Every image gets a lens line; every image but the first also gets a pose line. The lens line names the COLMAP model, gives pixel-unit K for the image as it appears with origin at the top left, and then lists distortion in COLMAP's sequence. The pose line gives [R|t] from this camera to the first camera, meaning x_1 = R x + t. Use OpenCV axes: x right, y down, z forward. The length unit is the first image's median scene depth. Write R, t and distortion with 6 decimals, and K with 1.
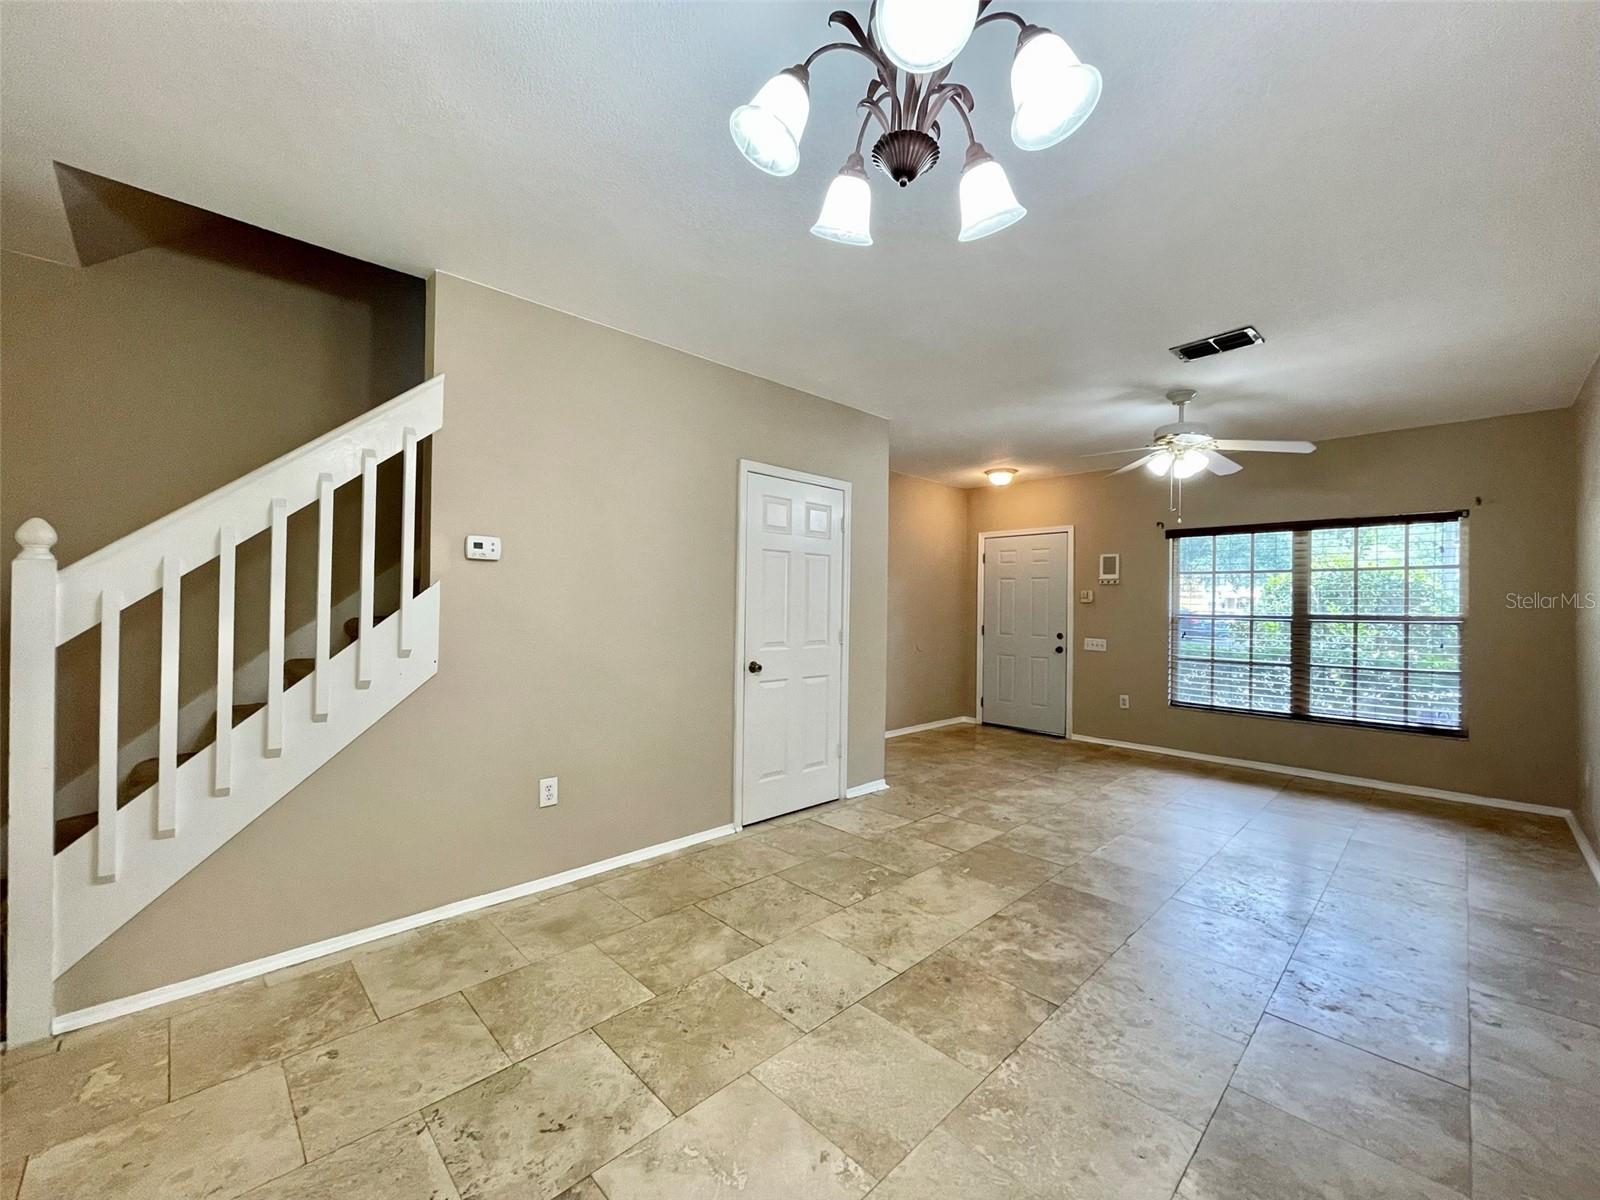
lens RADIAL K [[646.7, 0, 797.8], [0, 646.7, 602.4], [0, 0, 1]] dist [-0.004655, 0.001050]
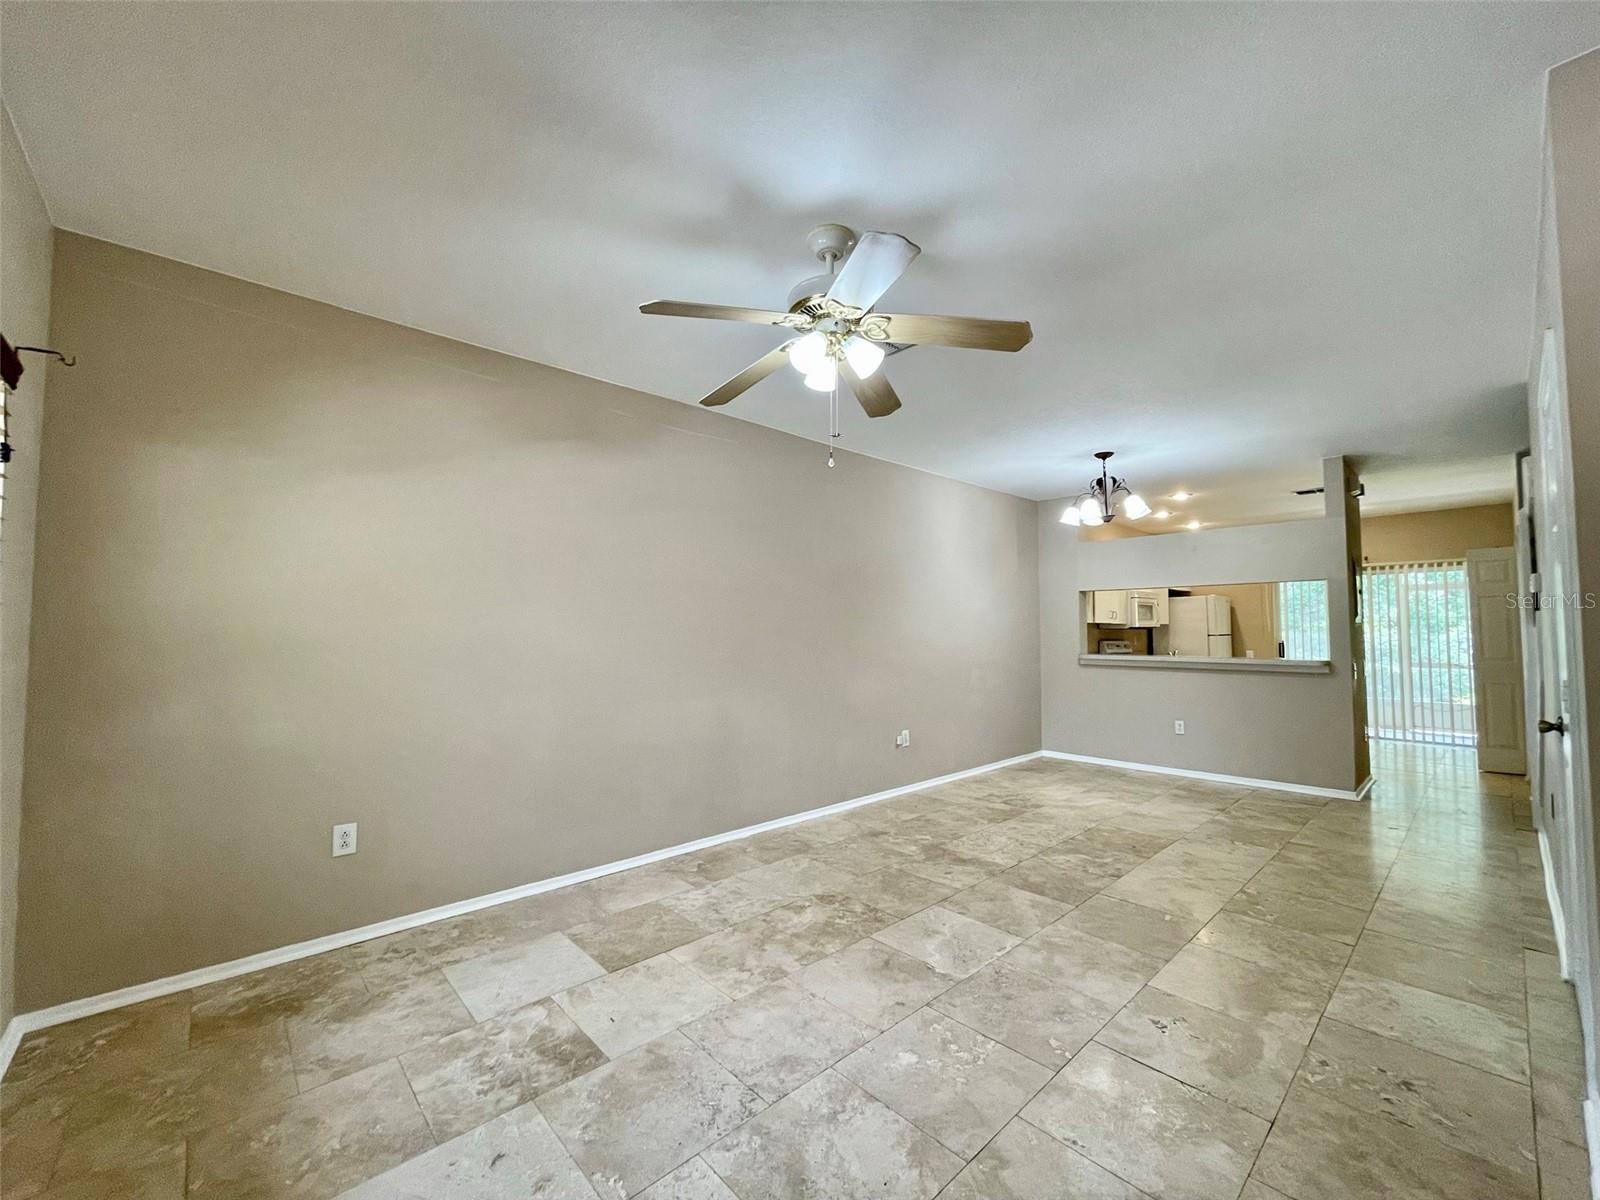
lens RADIAL K [[646.7, 0, 796.9], [0, 646.7, 597.4], [0, 0, 1]] dist [-0.004655, 0.001050]
pose [[-0.999551, -0.009718, 0.028332, 0.674755], [-0.011244, 0.998467, -0.054196, 0.019747], [-0.027762, -0.054490, -0.998128, 1.725560]]
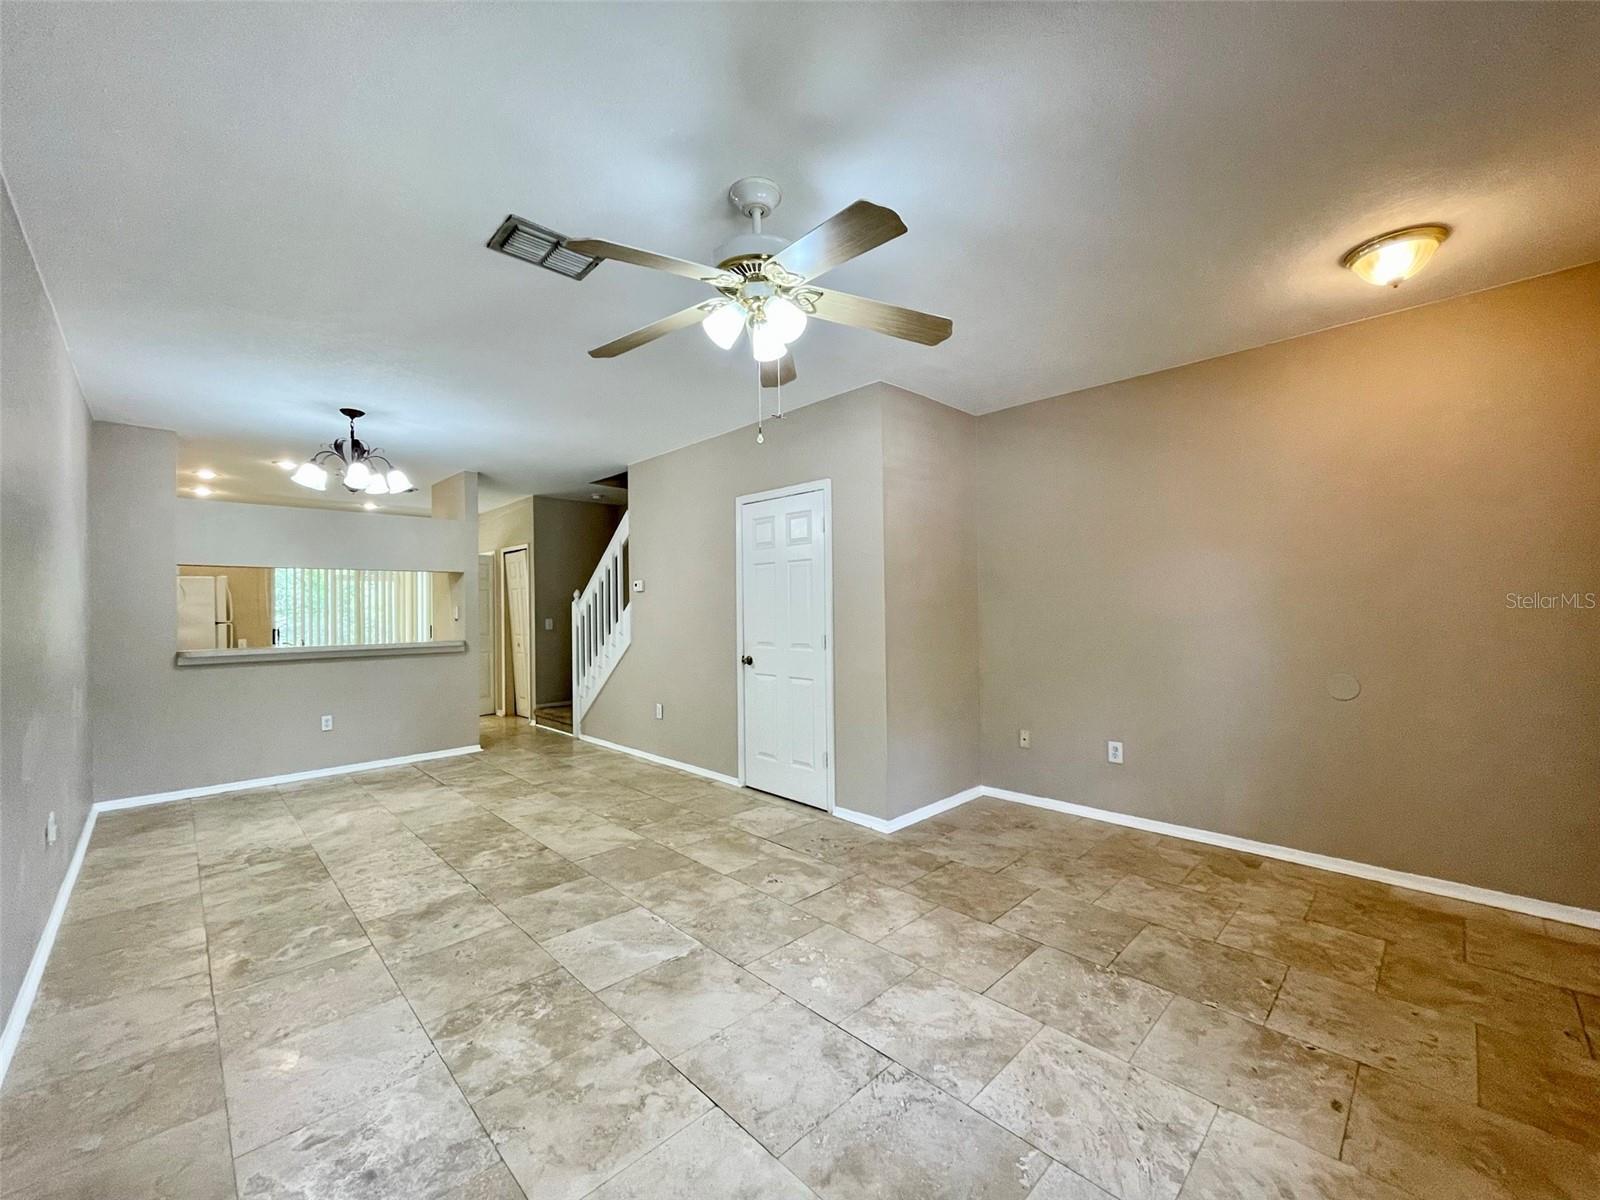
lens RADIAL K [[646.7, 0, 792.2], [0, 646.7, 600.8], [0, 0, 1]] dist [-0.004655, 0.001050]
pose [[-0.001797, -0.023354, -0.999726, 1.232867], [0.015152, 0.999612, -0.023379, 0.016917], [0.999884, -0.015189, -0.001443, 1.143091]]
